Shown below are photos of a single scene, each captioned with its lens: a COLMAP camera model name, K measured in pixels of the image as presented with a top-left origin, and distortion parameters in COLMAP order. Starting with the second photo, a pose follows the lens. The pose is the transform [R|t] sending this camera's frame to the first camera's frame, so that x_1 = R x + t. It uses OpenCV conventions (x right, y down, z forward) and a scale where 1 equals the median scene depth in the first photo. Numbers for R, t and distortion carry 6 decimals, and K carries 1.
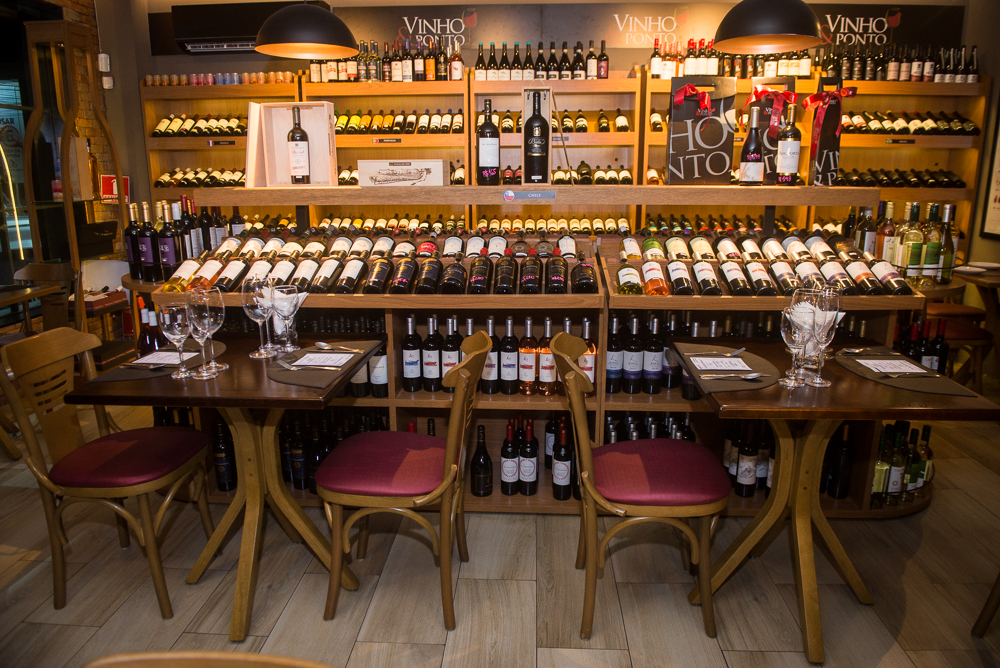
lens RADIAL K [[676.6, 0, 502.8], [0, 676.6, 335.6], [0, 0, 1]] dist [-0.051454, -0.000446]
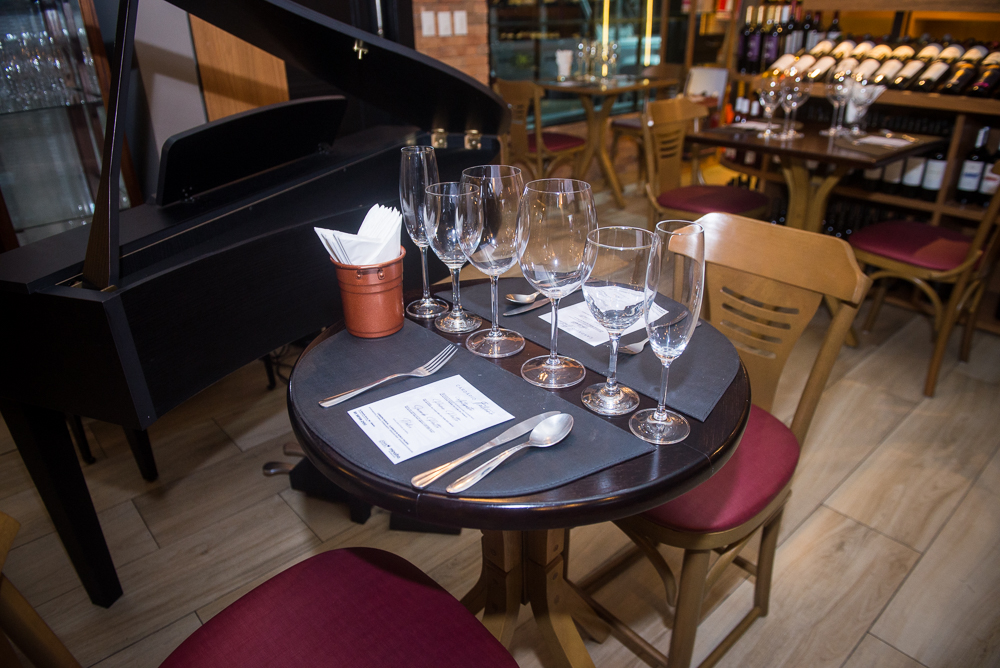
lens RADIAL K [[665.4, 0, 503.2], [0, 665.4, 329.7], [0, 0, 1]] dist [-0.042625, -0.002565]
pose [[0.698284, 0.301246, -0.649346, 0.077021], [-0.151258, 0.948747, 0.277487, 0.093934], [0.699657, -0.095546, 0.708061, -0.212009]]
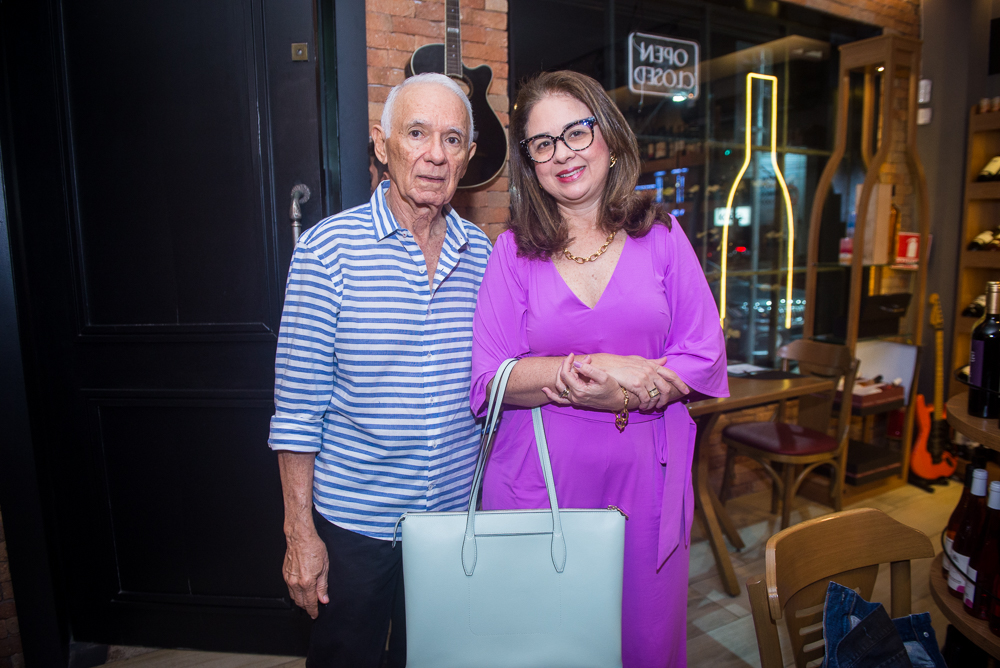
lens RADIAL K [[676.6, 0, 502.8], [0, 676.6, 335.6], [0, 0, 1]] dist [-0.051454, -0.000446]
pose [[0.523495, 0.120676, -0.843440, -0.288673], [-0.188344, 0.981820, 0.023577, -0.088072], [0.830951, 0.146515, 0.536706, 0.343864]]
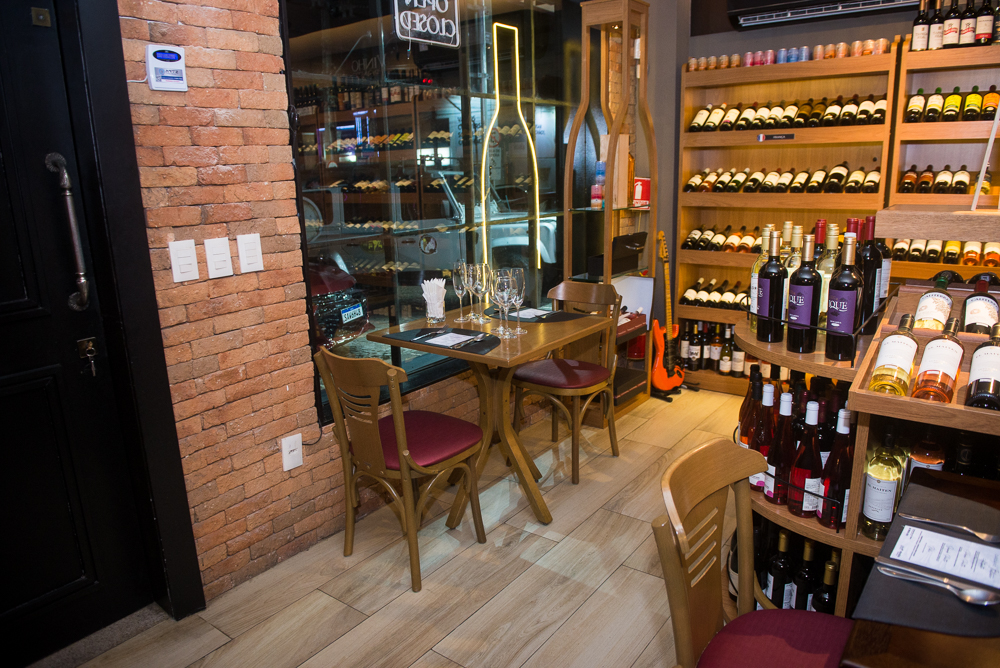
lens RADIAL K [[682.2, 0, 500.0], [0, 682.2, 334.0], [0, 0, 1]] dist [-0.046631, 0.000883]
pose [[0.829866, 0.111458, -0.546717, -0.384015], [-0.106705, 0.993463, 0.040566, -0.090195], [0.547664, 0.024673, 0.836334, 0.262397]]
